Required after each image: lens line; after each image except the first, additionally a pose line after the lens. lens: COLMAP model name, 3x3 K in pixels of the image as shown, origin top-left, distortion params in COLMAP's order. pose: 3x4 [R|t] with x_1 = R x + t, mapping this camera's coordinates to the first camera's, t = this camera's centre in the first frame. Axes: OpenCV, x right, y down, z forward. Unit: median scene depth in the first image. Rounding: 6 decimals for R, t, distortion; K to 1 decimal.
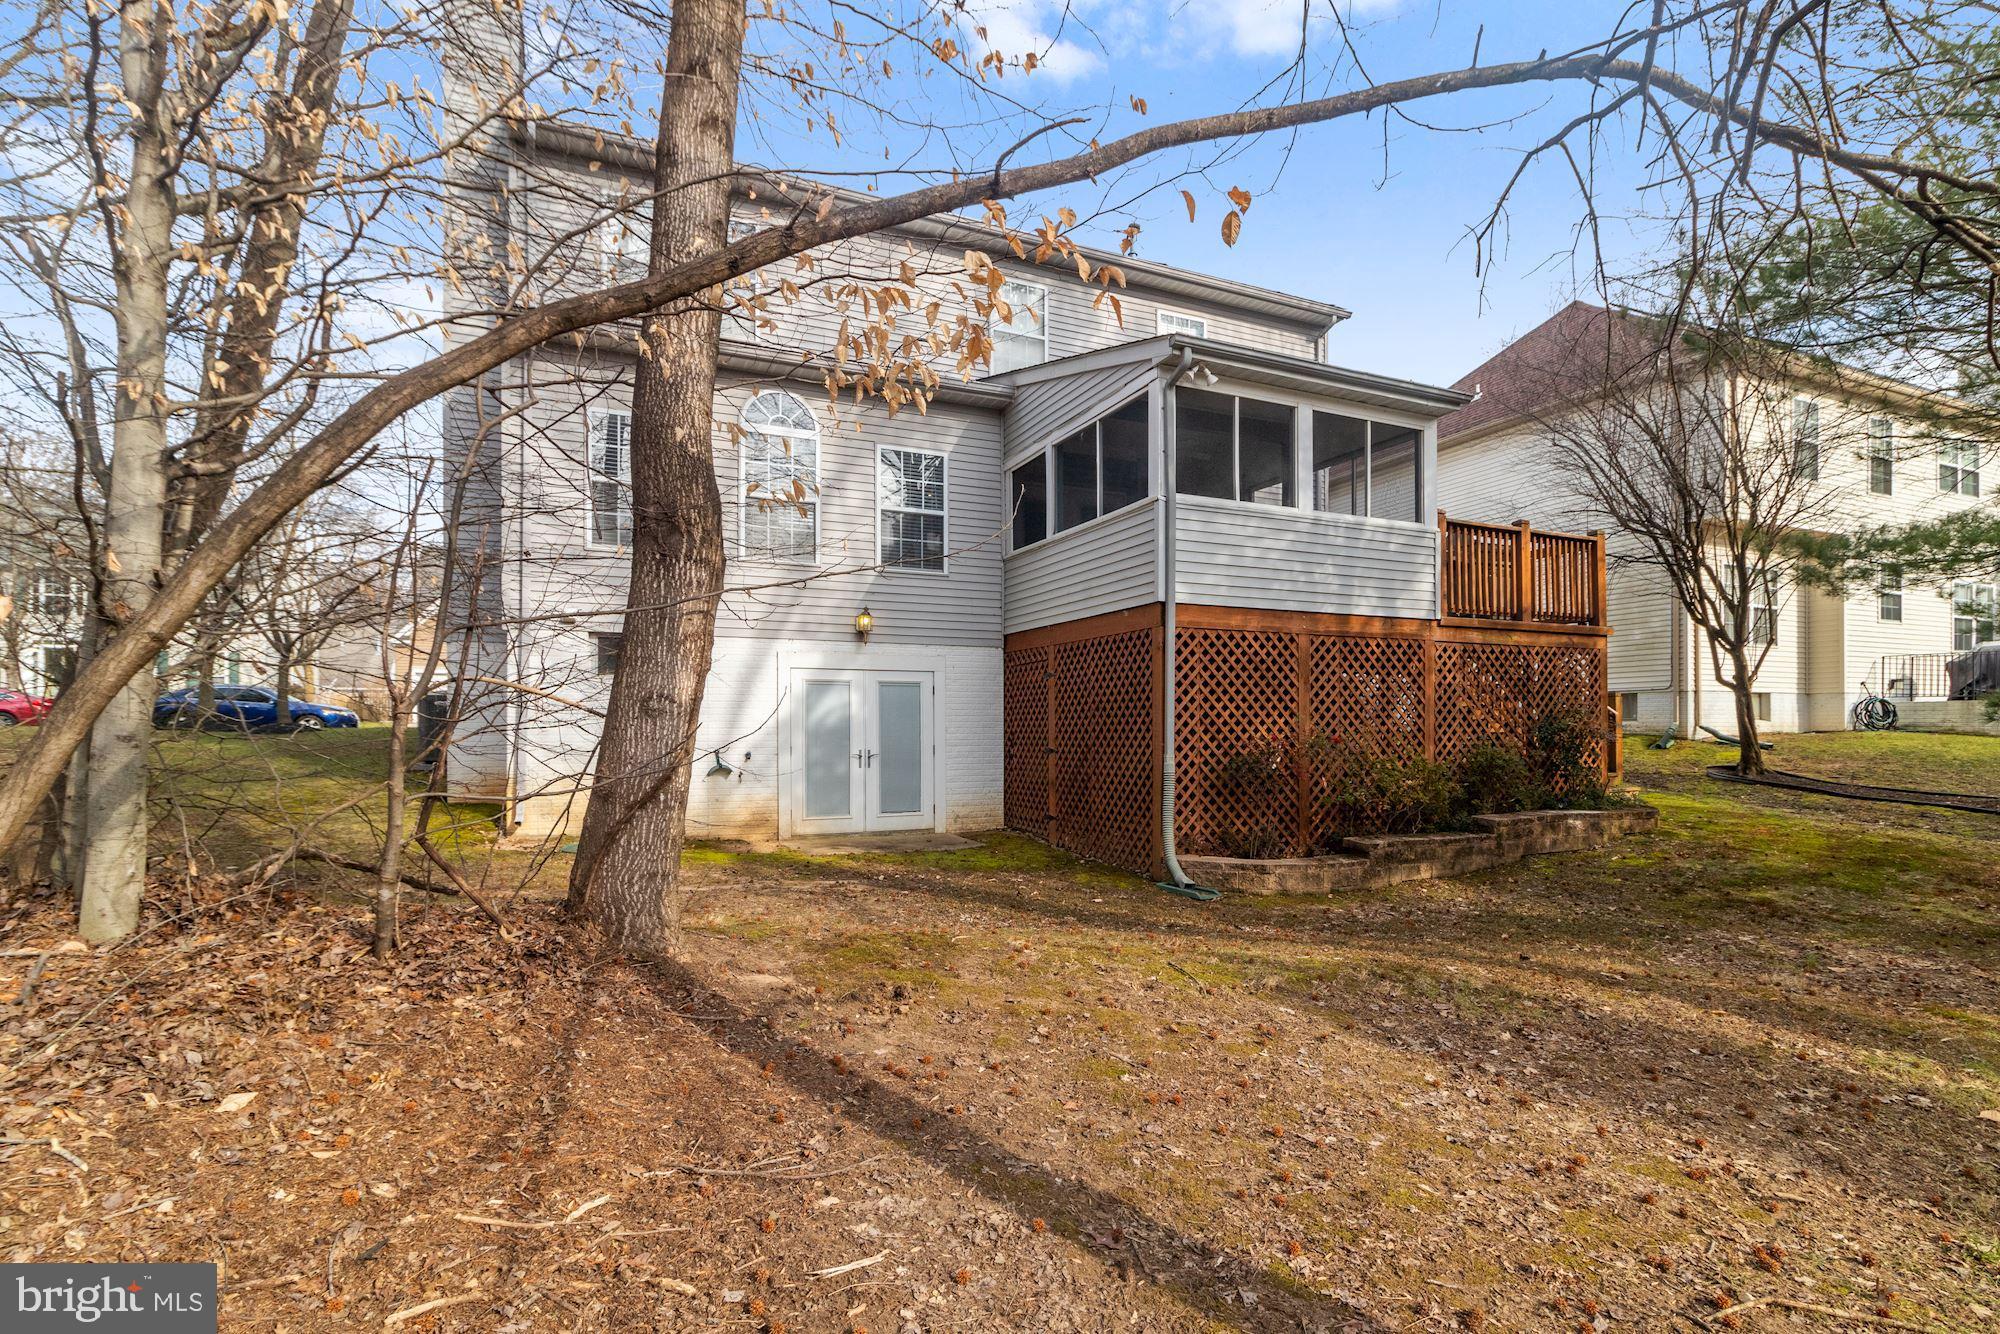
lens RADIAL K [[944.0, 0, 1000.1], [0, 944.0, 727.7], [0, 0, 1]] dist [-0.000201, -0.000063]
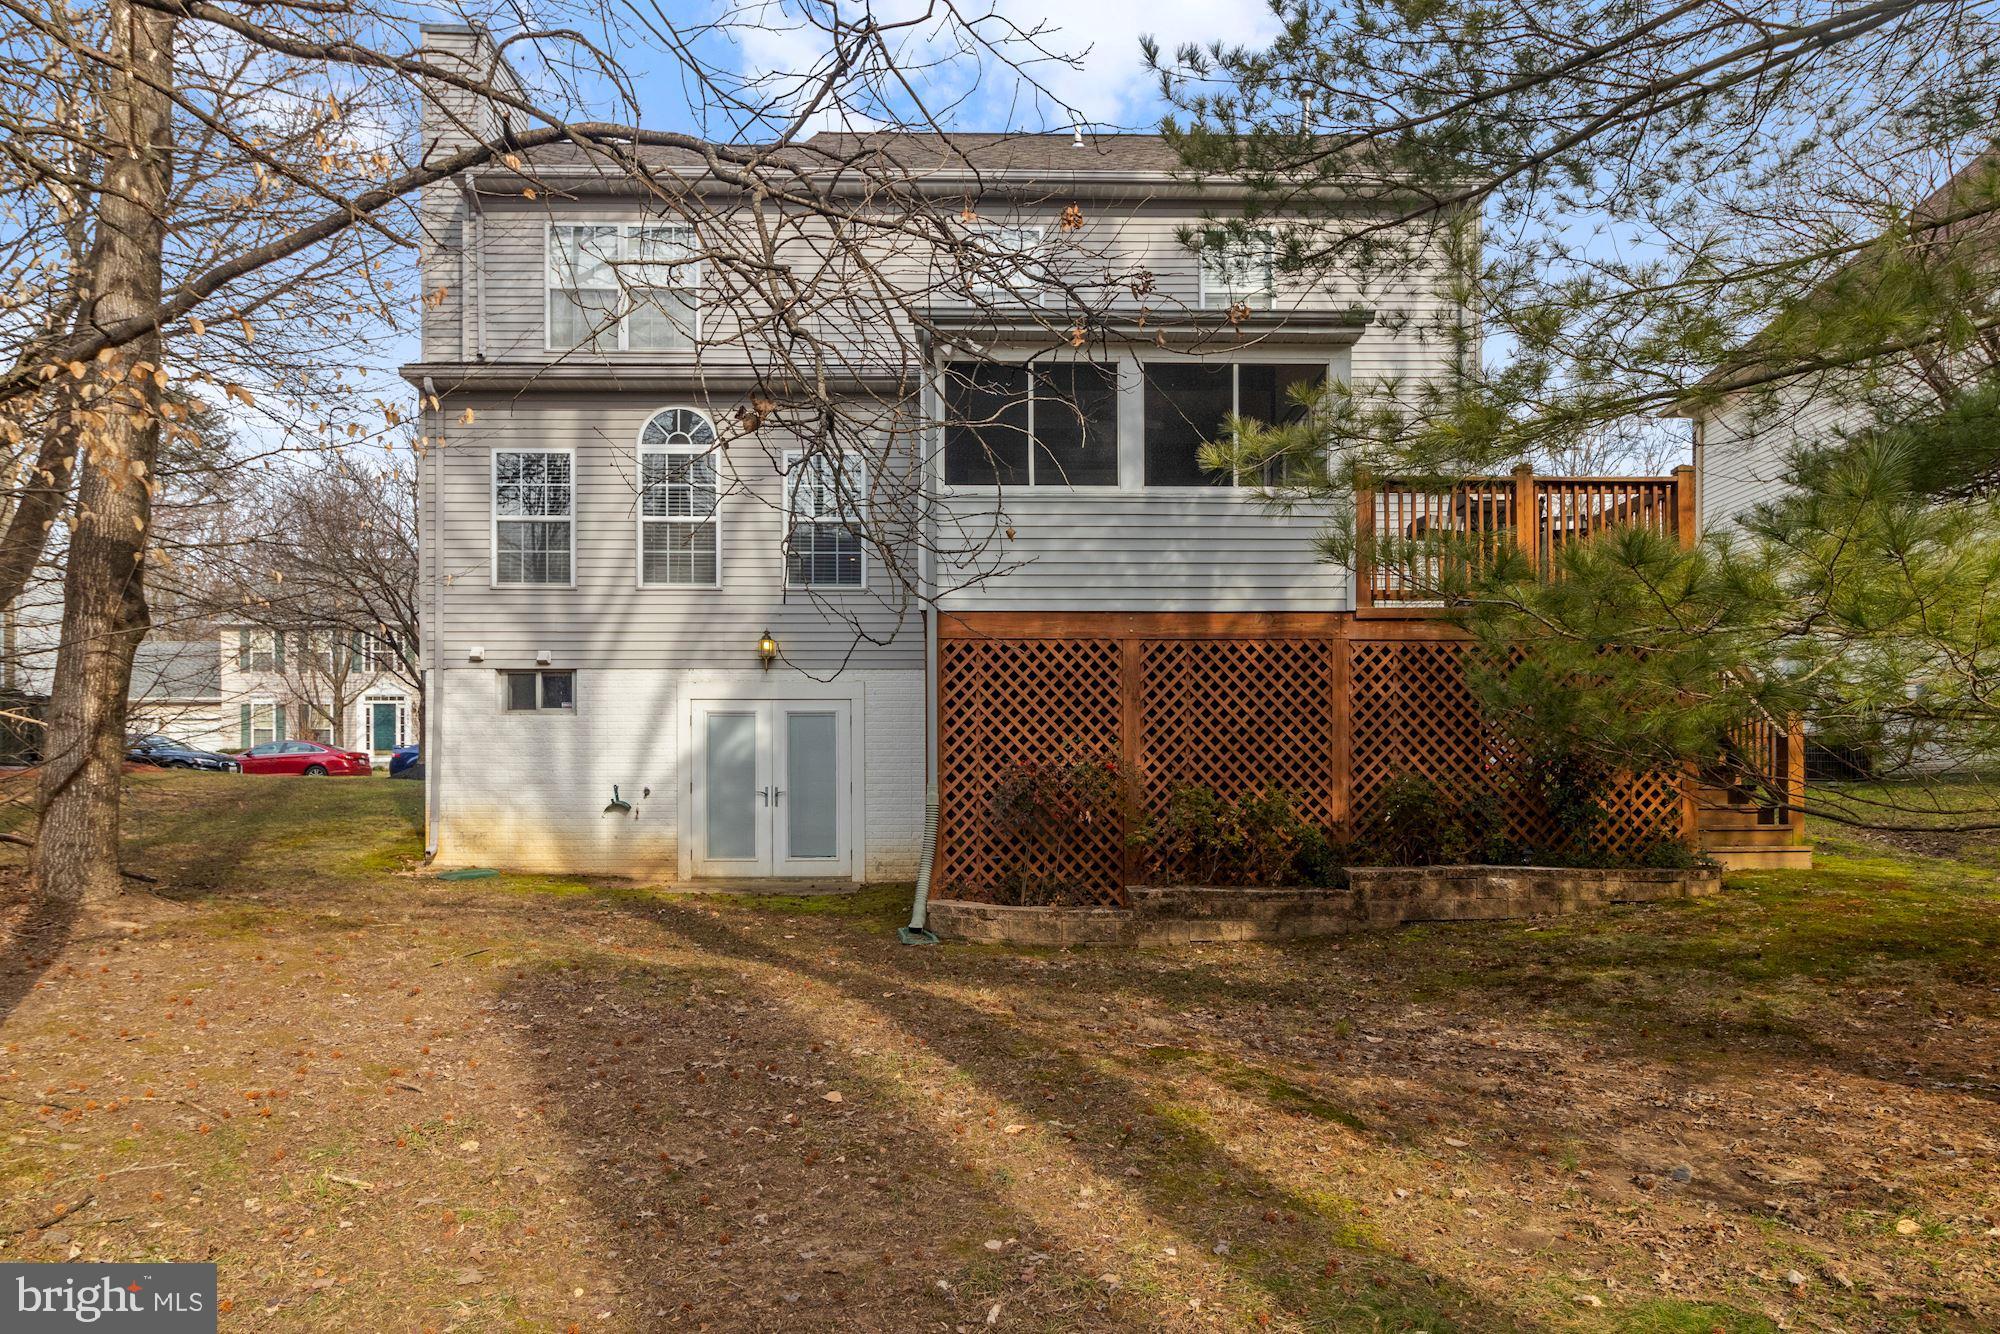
lens RADIAL K [[1331.2, 0, 1001.3], [0, 1331.2, 797.5], [0, 0, 1]] dist [-0.000370, -0.000860]
pose [[0.911718, 0.002380, -0.410809, 0.673404], [-0.000011, 0.999983, 0.005769, 0.029855], [0.410816, -0.005255, 0.911703, -0.093832]]
